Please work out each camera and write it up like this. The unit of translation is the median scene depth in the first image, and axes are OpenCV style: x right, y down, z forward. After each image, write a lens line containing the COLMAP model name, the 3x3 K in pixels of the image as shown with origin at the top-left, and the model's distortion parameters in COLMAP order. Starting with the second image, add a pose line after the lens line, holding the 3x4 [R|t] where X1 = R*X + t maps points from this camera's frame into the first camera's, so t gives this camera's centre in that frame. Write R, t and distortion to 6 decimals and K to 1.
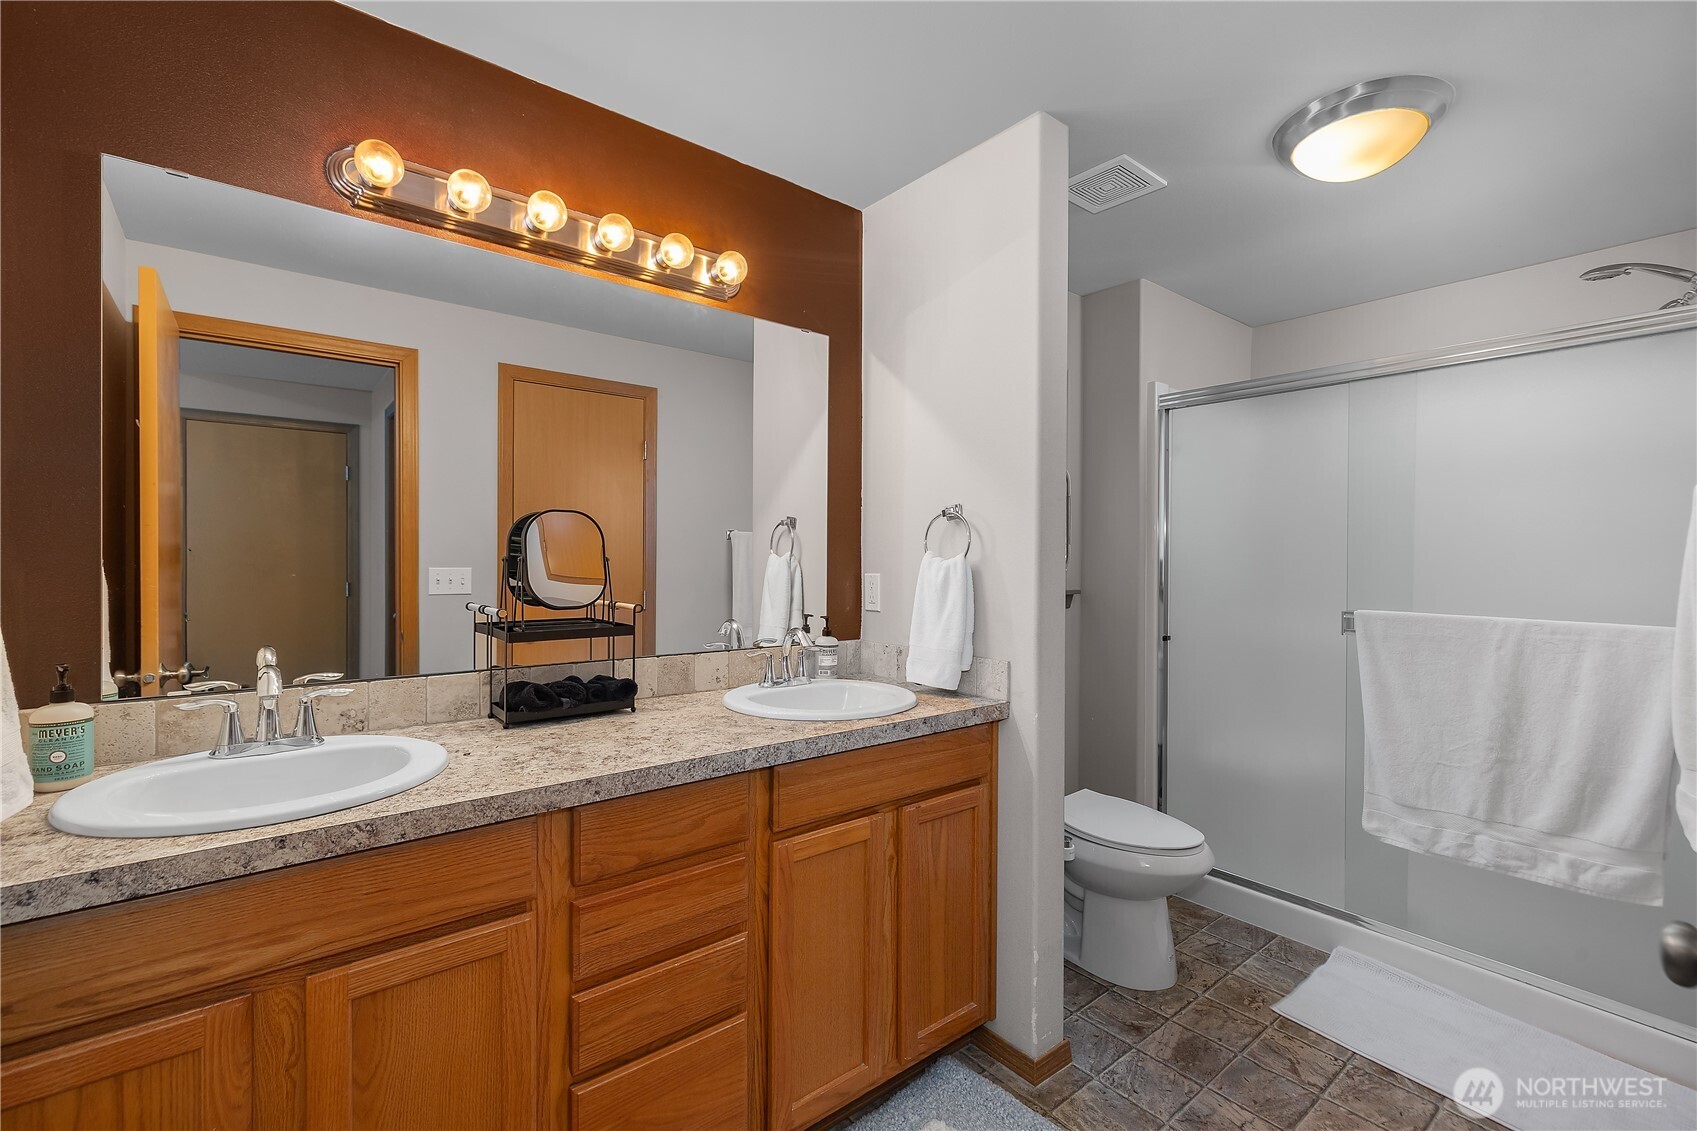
lens RADIAL K [[732.7, 0, 850.0], [0, 732.7, 563.7], [0, 0, 1]] dist [-0.001806, 0.000109]
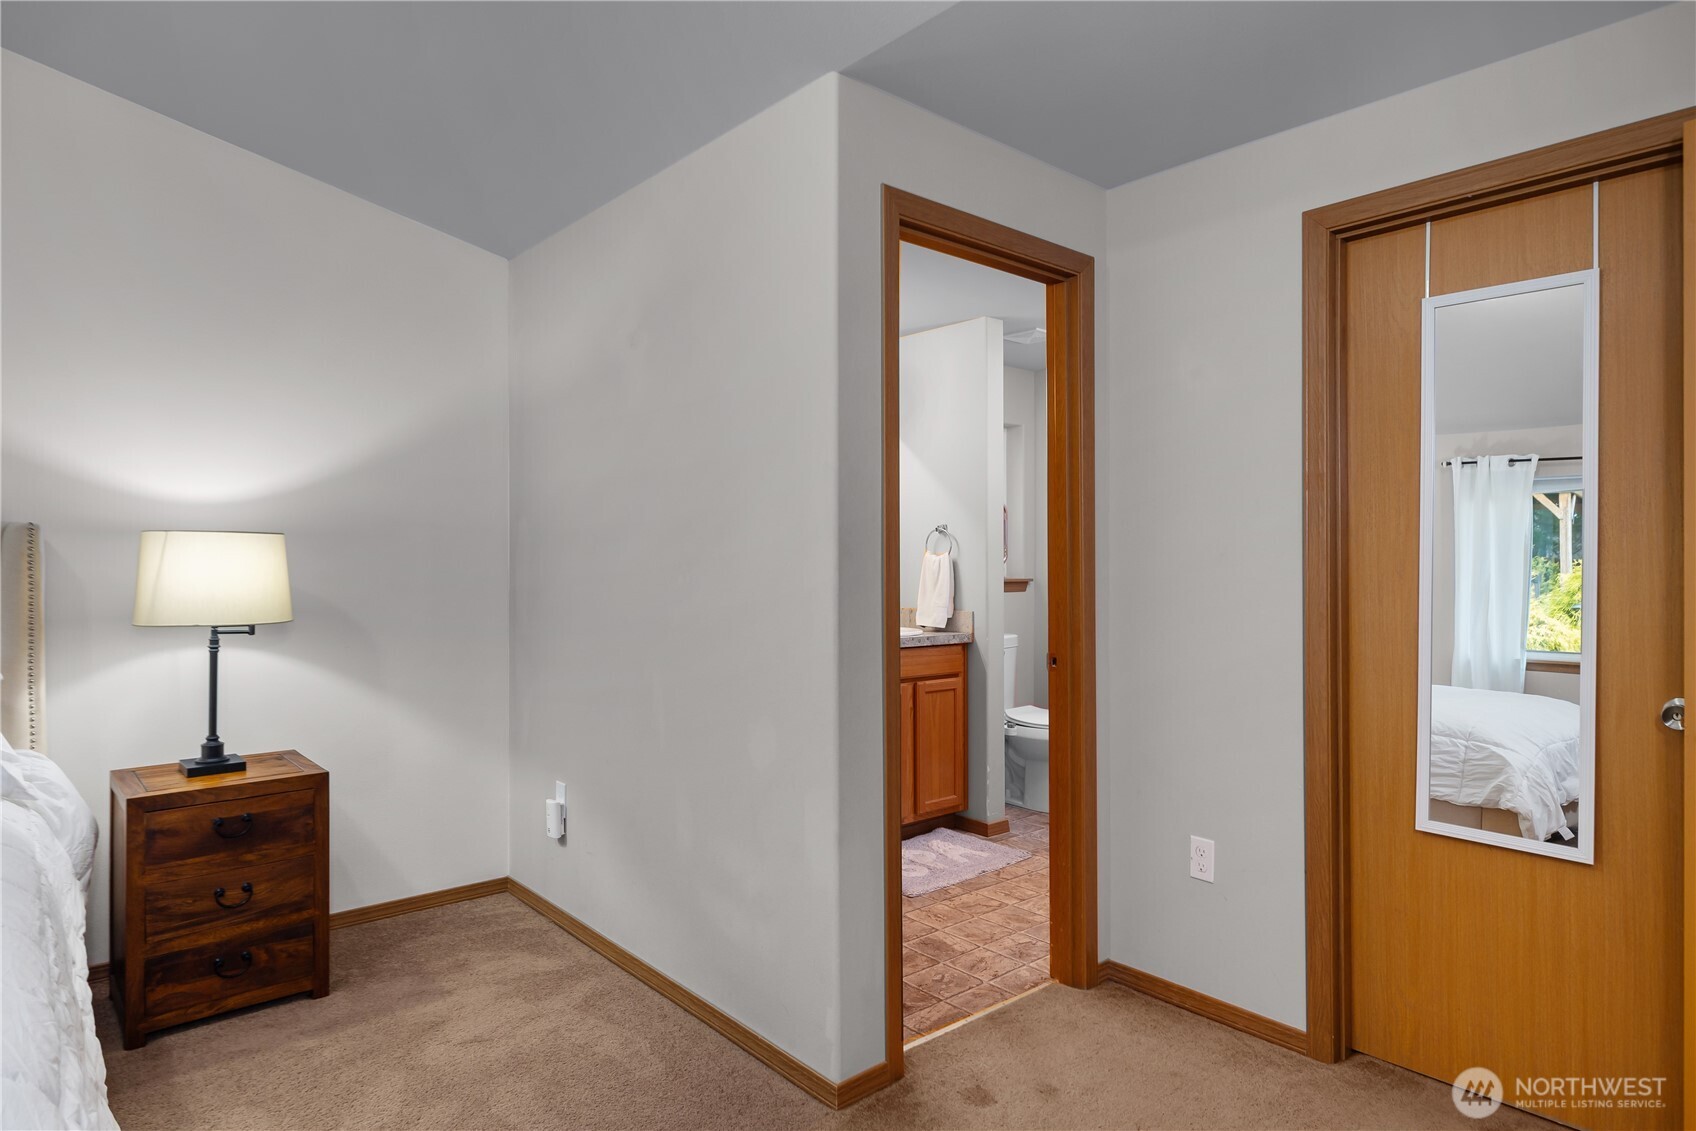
lens RADIAL K [[955.0, 0, 845.8], [0, 955.0, 576.6], [0, 0, 1]] dist [0.002669, 0.000091]
pose [[0.999379, -0.005575, 0.034788, -0.179710], [0.006131, 0.999855, -0.015893, 0.082956], [-0.034694, 0.016097, 0.999268, -1.347266]]
